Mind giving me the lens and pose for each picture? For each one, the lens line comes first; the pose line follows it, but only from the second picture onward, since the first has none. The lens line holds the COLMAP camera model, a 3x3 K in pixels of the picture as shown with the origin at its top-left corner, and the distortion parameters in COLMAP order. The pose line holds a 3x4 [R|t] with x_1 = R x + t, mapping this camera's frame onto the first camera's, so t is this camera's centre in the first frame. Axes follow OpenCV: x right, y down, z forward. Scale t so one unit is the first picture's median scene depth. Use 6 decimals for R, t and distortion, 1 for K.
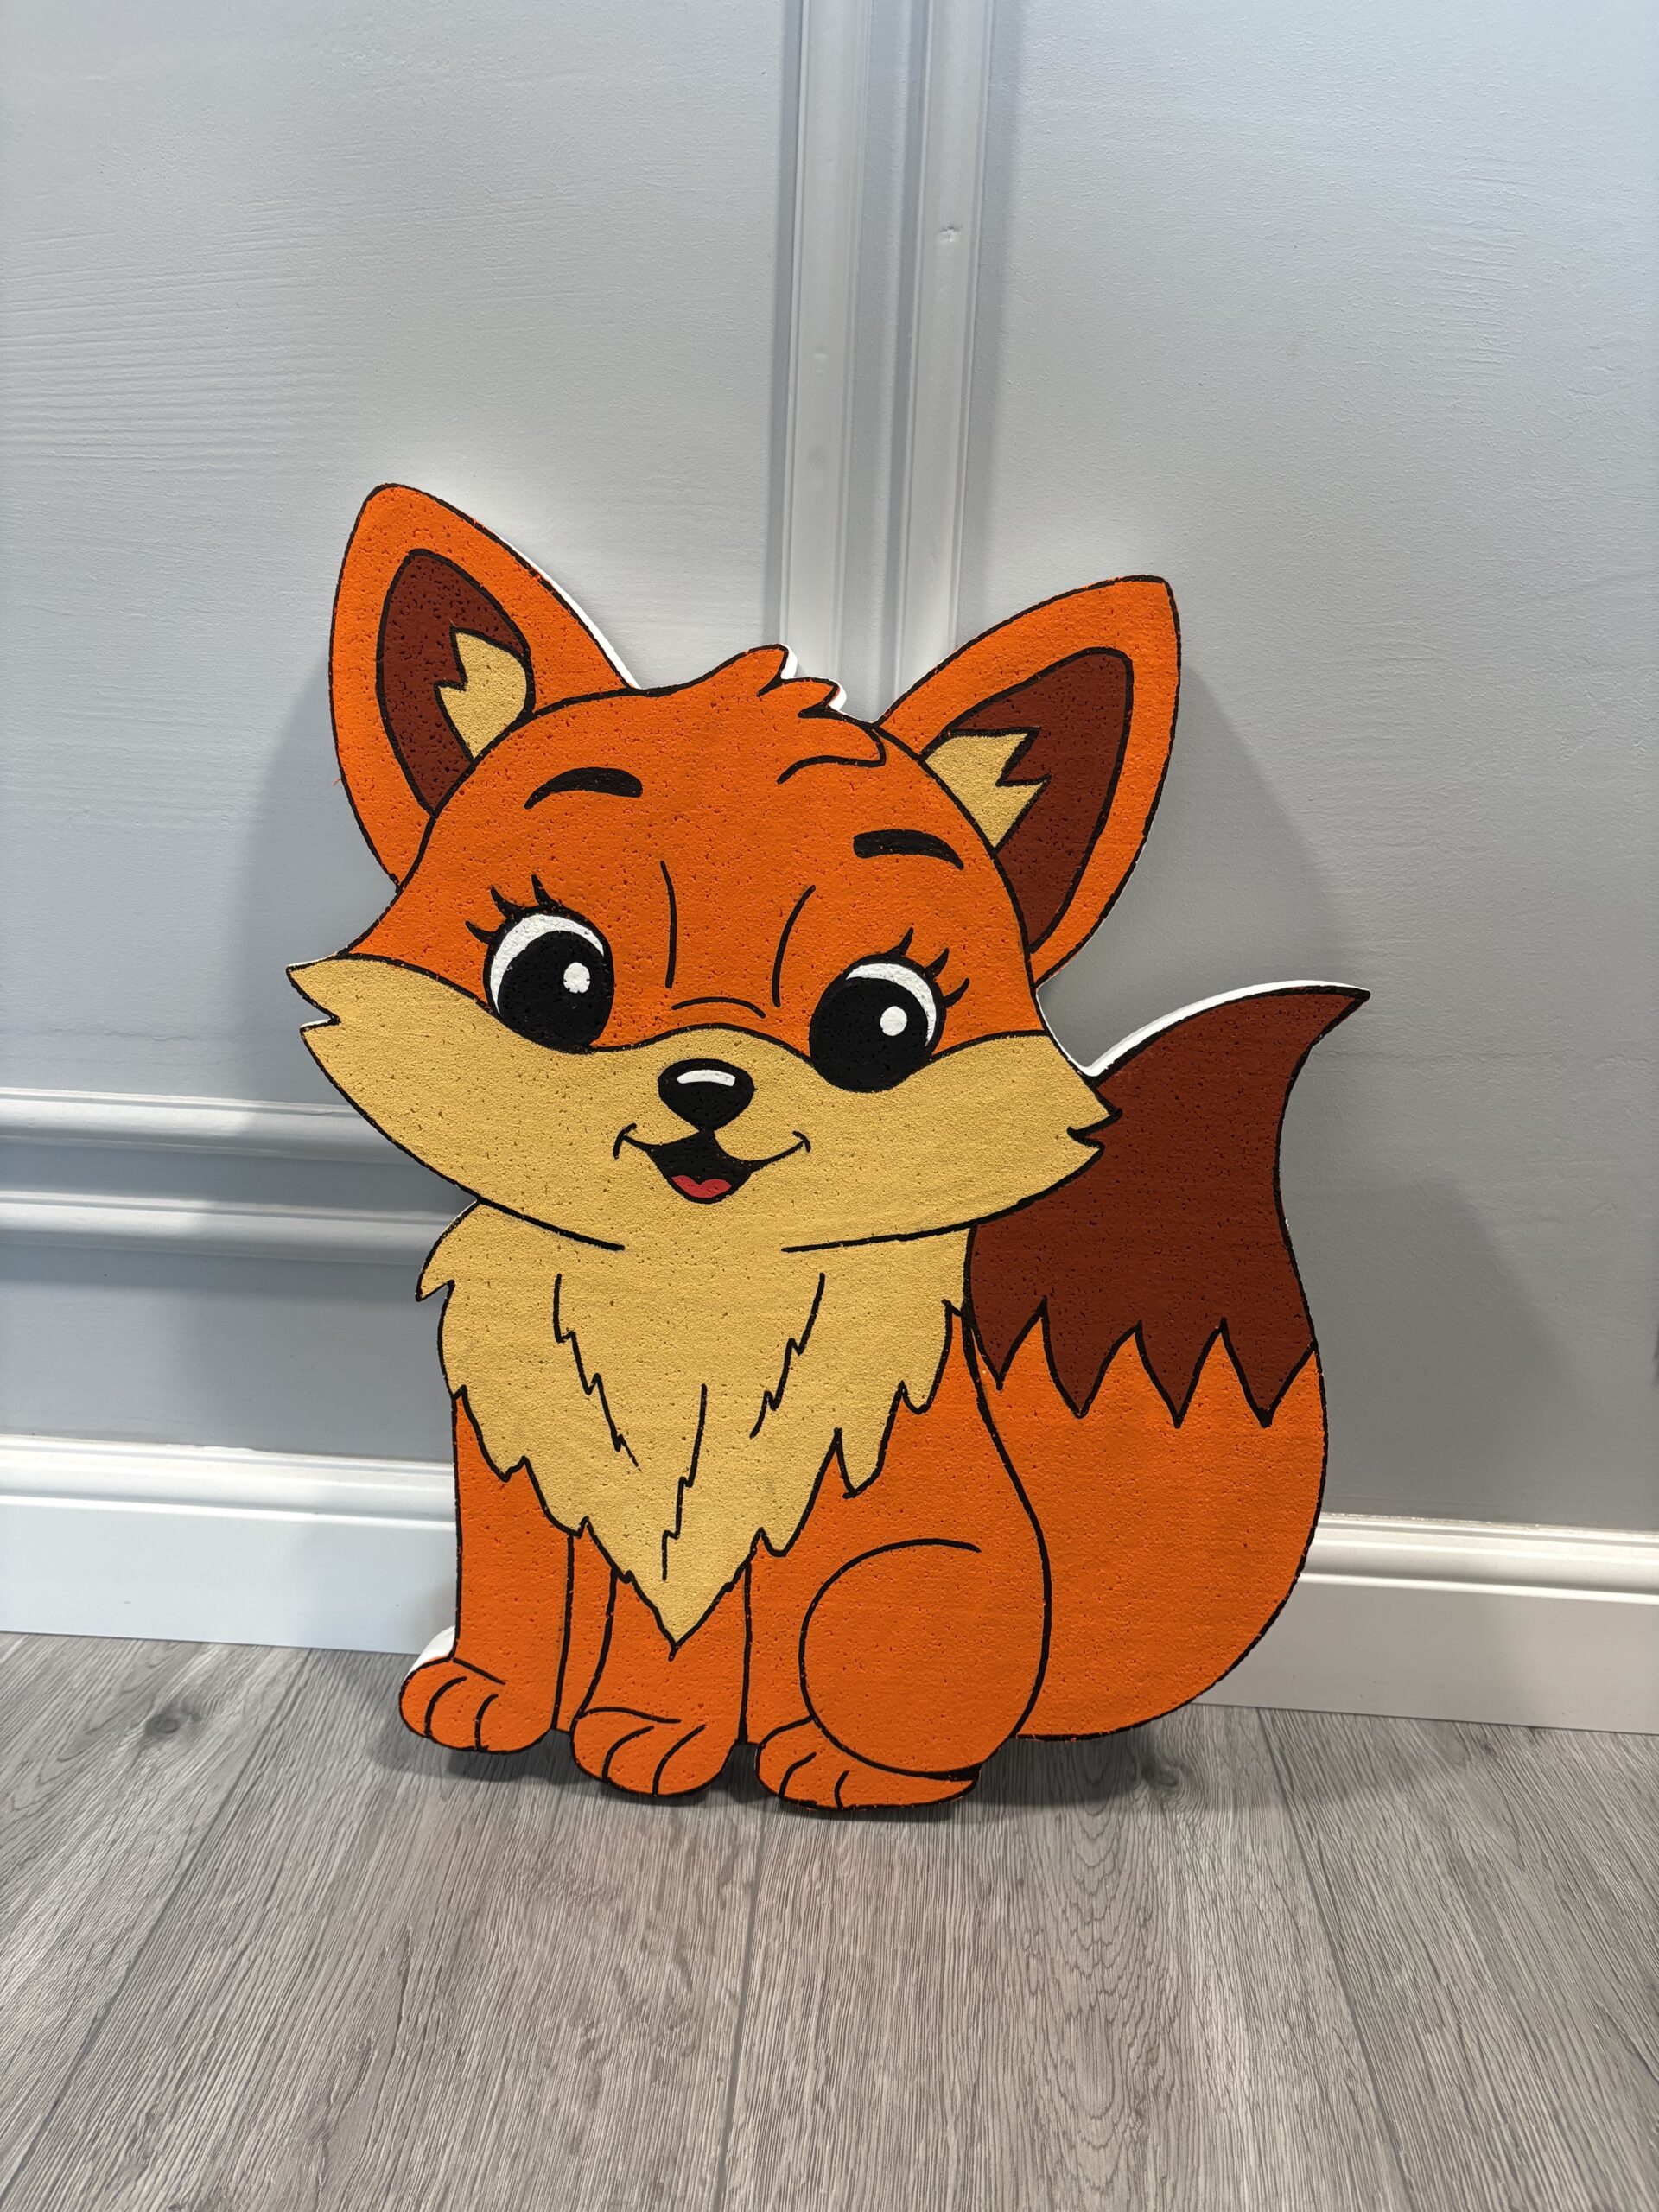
lens RADIAL K [[1644.5, 0, 825.0], [0, 1644.5, 1124.2], [0, 0, 1]] dist [0.043416, -0.069404]
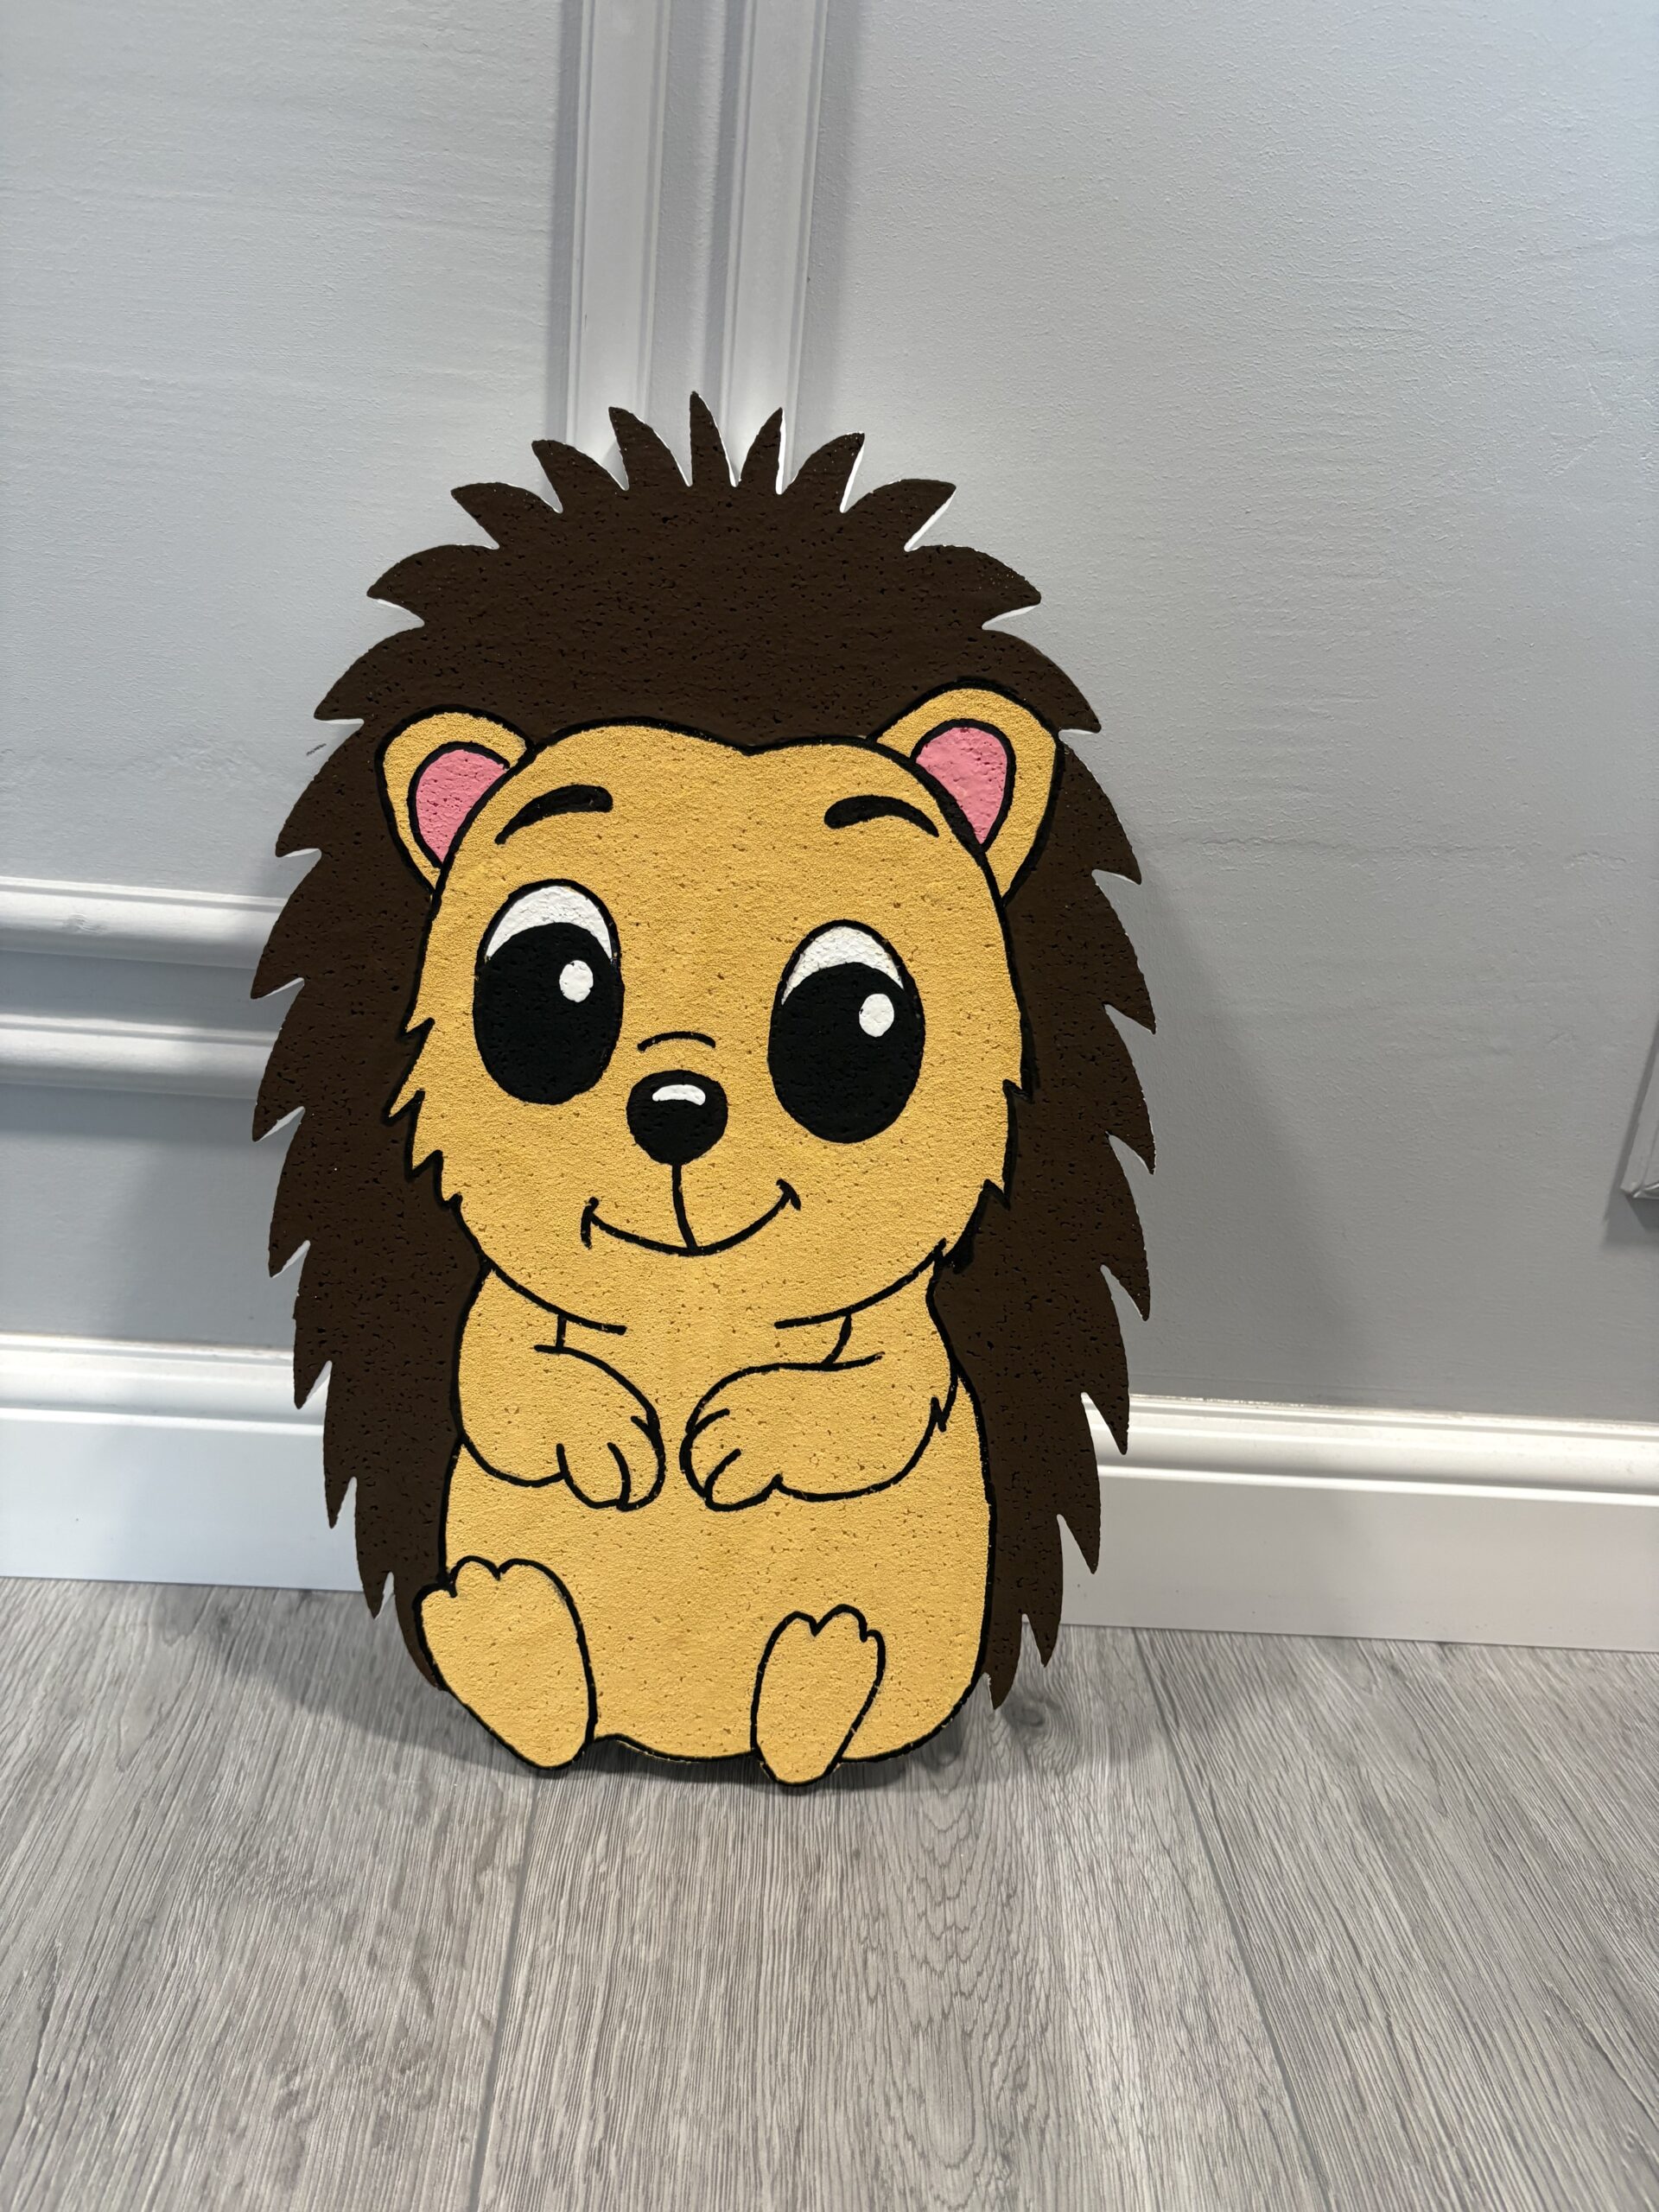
lens RADIAL K [[1701.1, 0, 829.5], [0, 1701.1, 1106.0], [0, 0, 1]] dist [0.011062, -0.030155]
pose [[0.994073, 0.014346, 0.107764, 0.011012], [-0.020704, 0.998095, 0.058112, 0.048437], [-0.106725, -0.059999, 0.992477, 0.209818]]
